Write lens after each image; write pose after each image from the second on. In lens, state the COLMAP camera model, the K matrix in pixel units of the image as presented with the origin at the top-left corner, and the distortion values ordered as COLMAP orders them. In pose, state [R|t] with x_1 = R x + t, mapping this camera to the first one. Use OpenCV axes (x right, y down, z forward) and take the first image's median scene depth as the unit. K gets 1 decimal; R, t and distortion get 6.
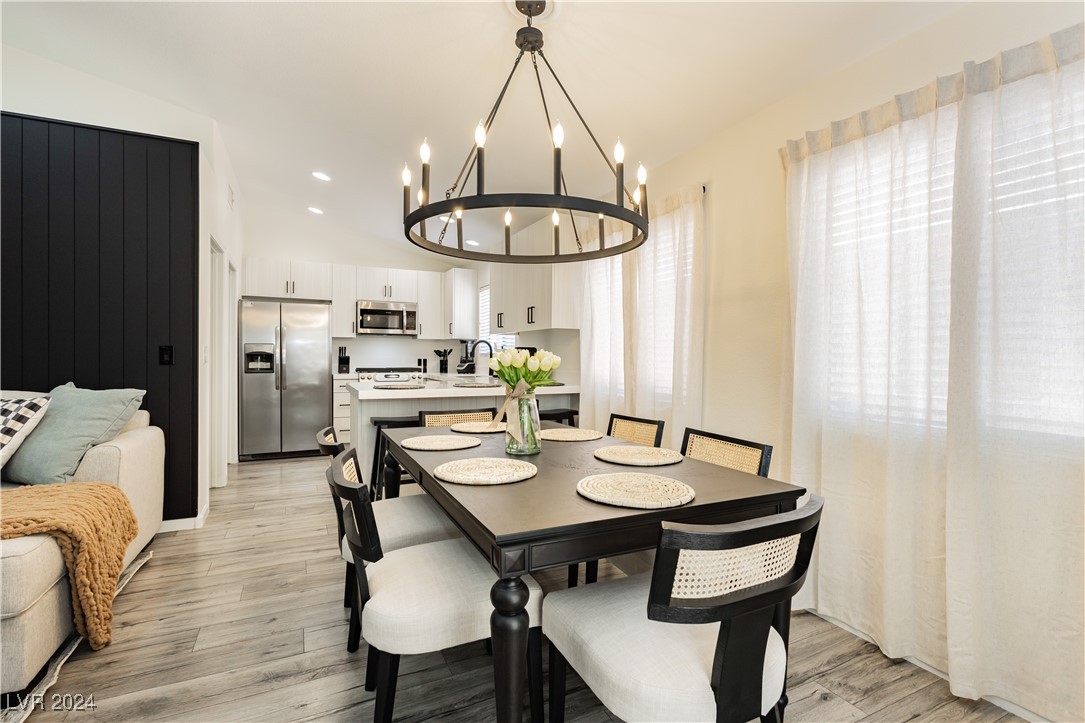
lens RADIAL K [[503.6, 0, 546.3], [0, 503.6, 365.3], [0, 0, 1]] dist [0.000434, -0.000166]
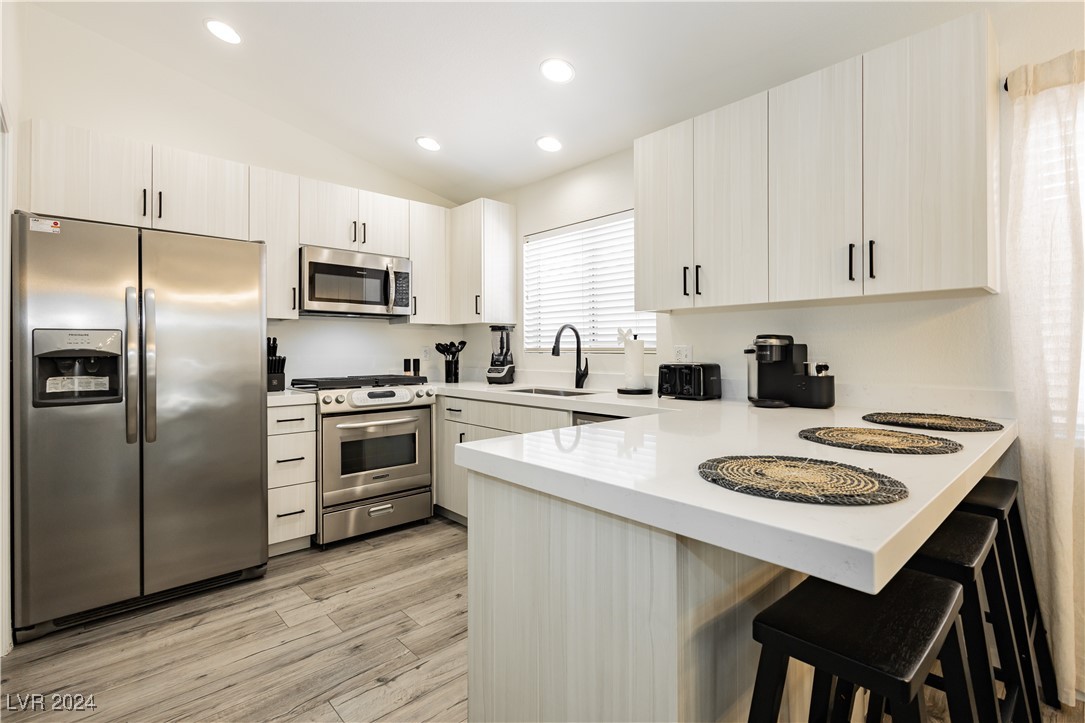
lens RADIAL K [[503.6, 0, 538.5], [0, 503.6, 350.0], [0, 0, 1]] dist [0.000434, -0.000166]
pose [[0.956496, -0.010380, 0.291561, -0.289065], [0.015009, 0.999794, -0.013645, -0.013544], [-0.291359, 0.017428, 0.956455, 0.441266]]
